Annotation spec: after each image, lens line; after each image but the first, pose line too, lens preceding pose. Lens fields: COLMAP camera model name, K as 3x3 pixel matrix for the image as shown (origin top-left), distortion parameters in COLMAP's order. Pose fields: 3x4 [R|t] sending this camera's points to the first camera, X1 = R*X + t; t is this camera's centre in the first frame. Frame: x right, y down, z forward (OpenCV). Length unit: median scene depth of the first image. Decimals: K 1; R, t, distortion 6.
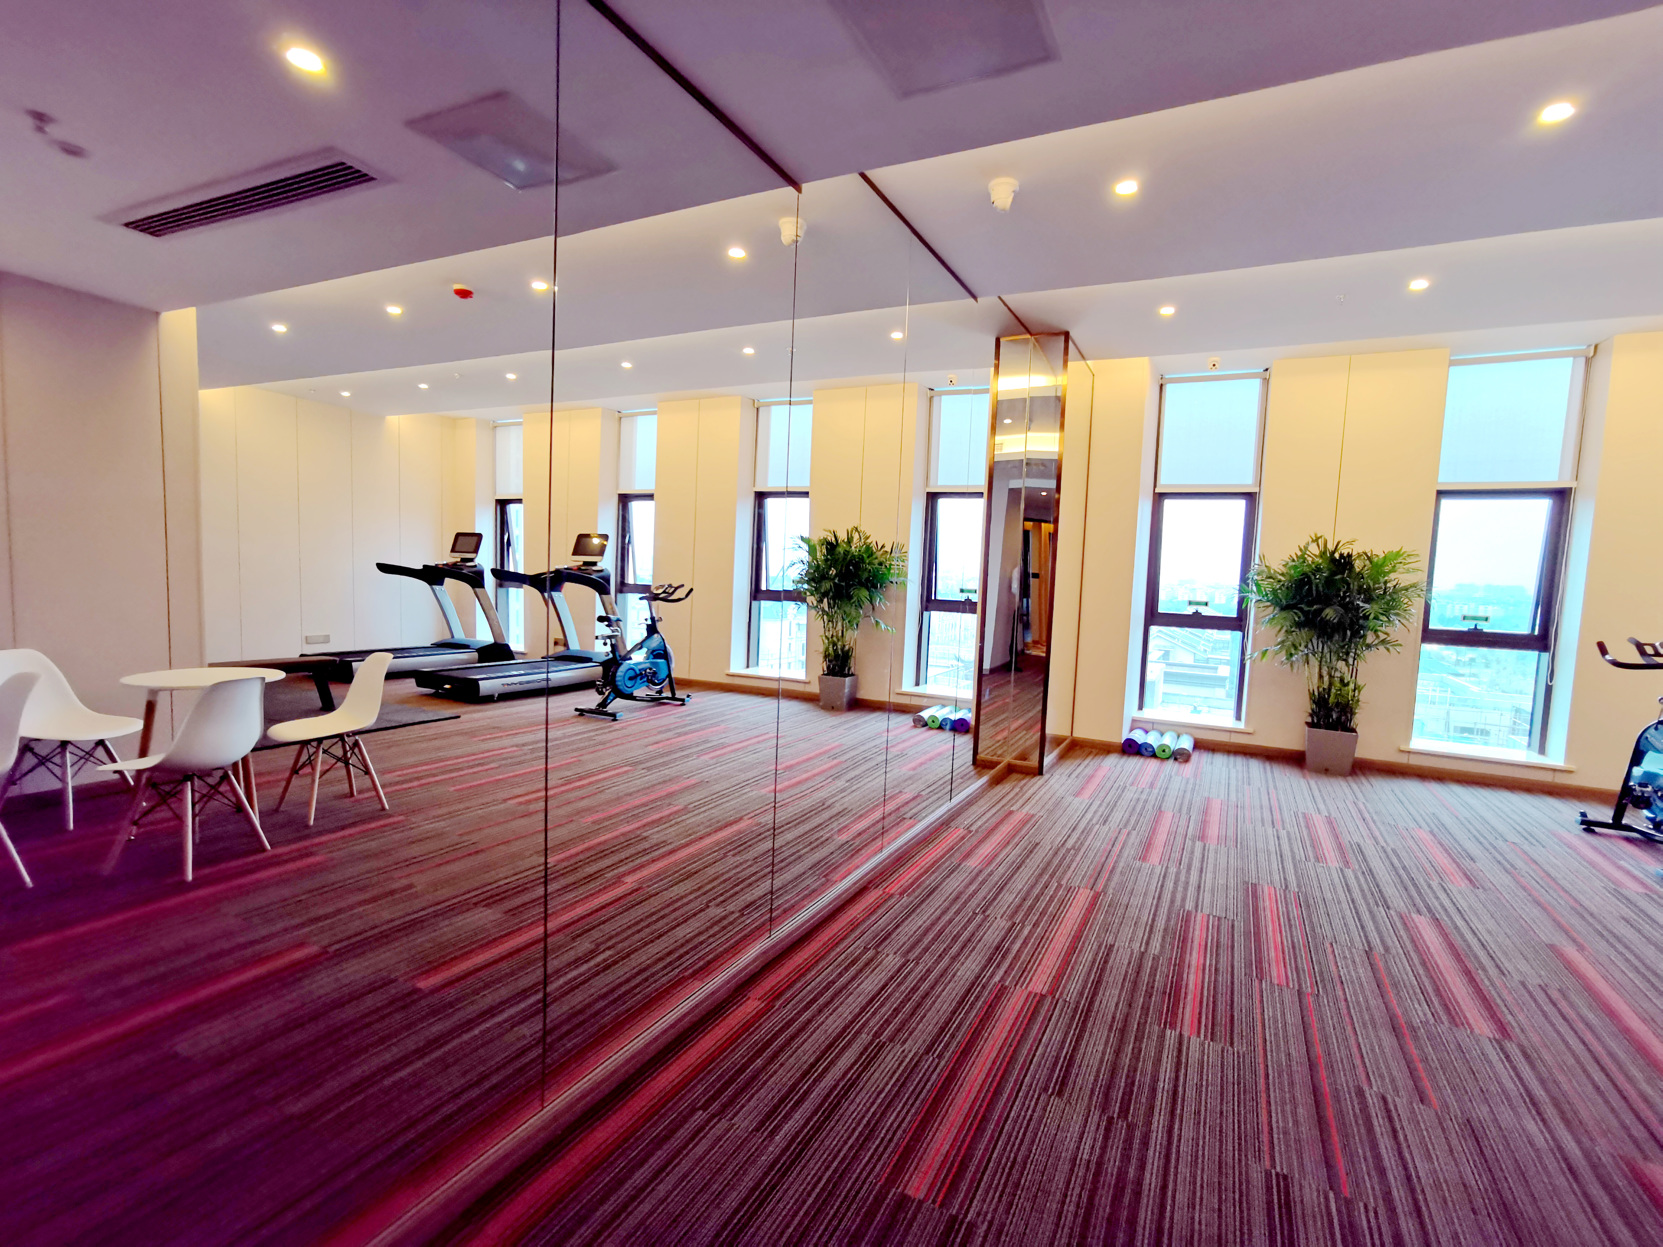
lens RADIAL K [[819.1, 0, 829.0], [0, 819.1, 628.6], [0, 0, 1]] dist [-0.000275, -0.000043]
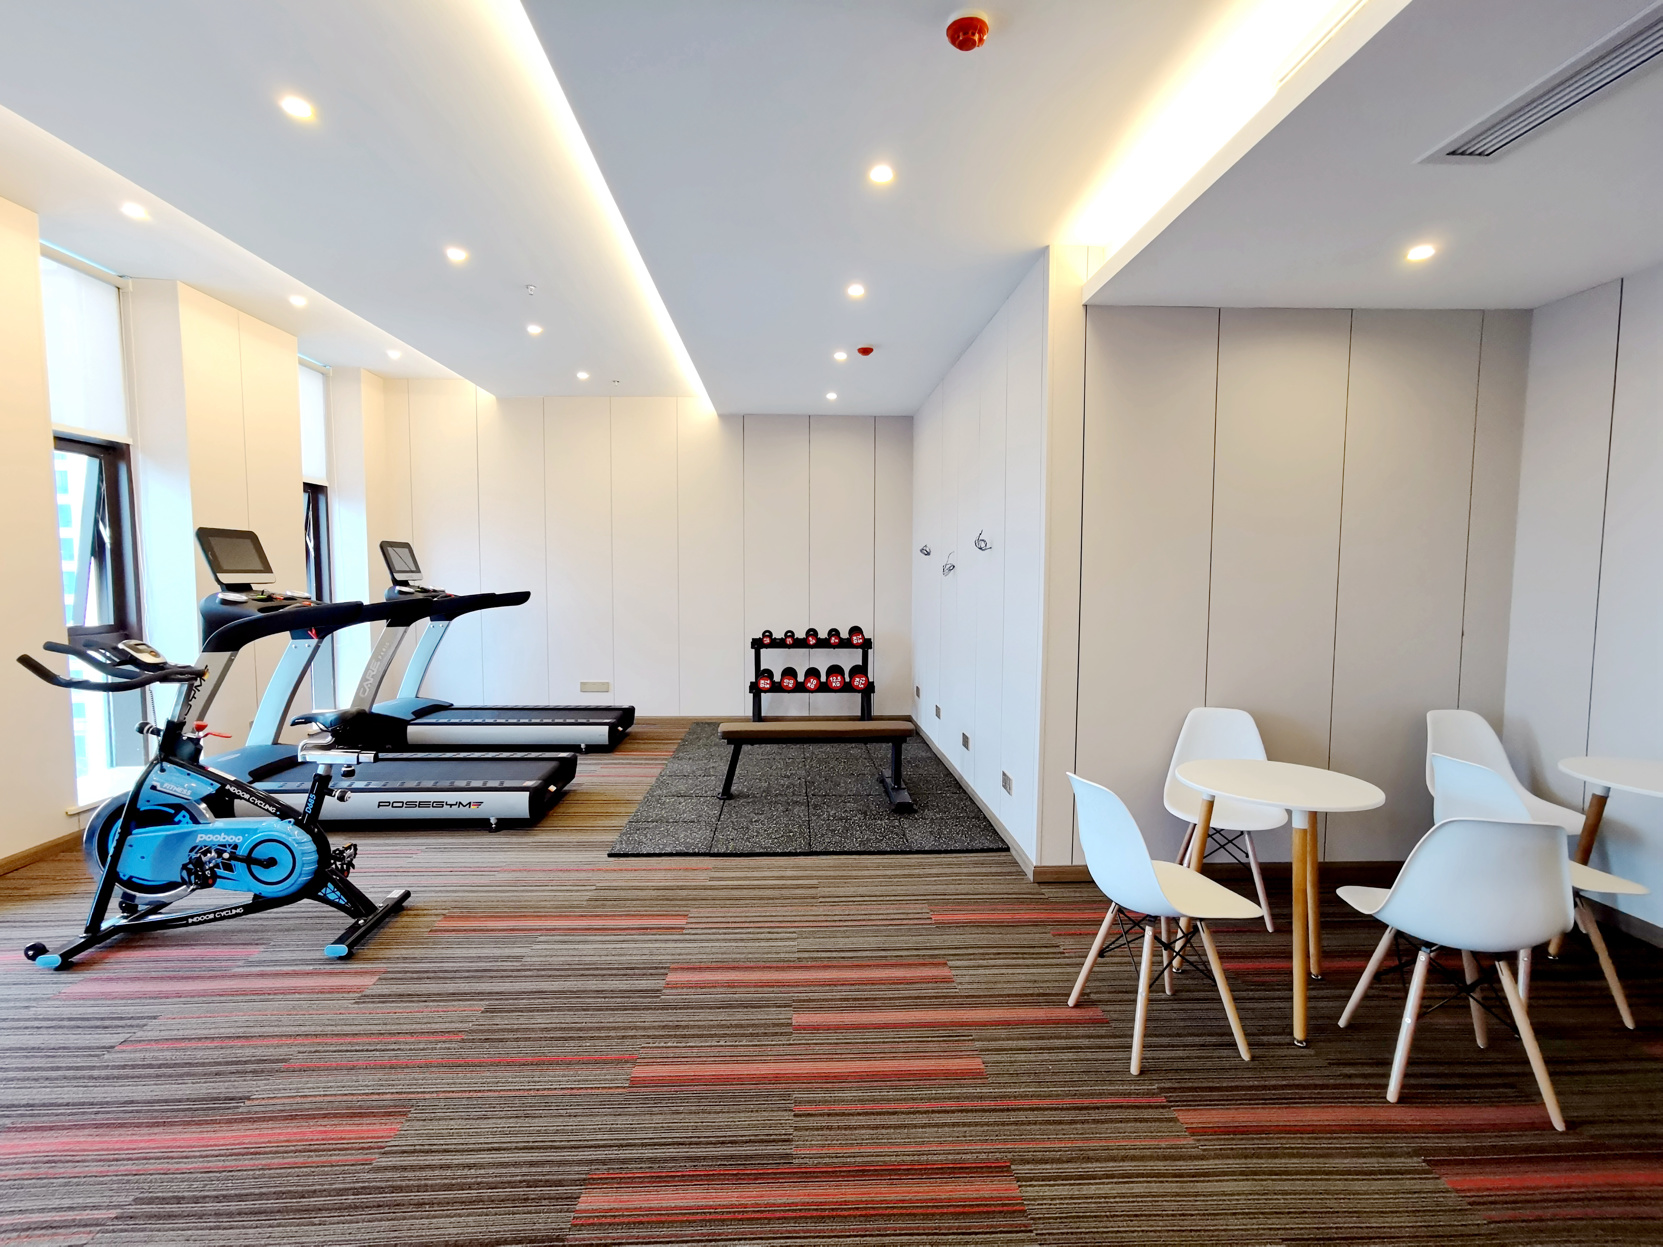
lens RADIAL K [[726.3, 0, 826.4], [0, 726.3, 622.3], [0, 0, 1]] dist [0.001250, 0.000193]
pose [[-0.470036, -0.100497, 0.876907, 0.182866], [0.048862, 0.989011, 0.139536, -0.092875], [-0.881294, 0.108434, -0.459960, 0.824500]]
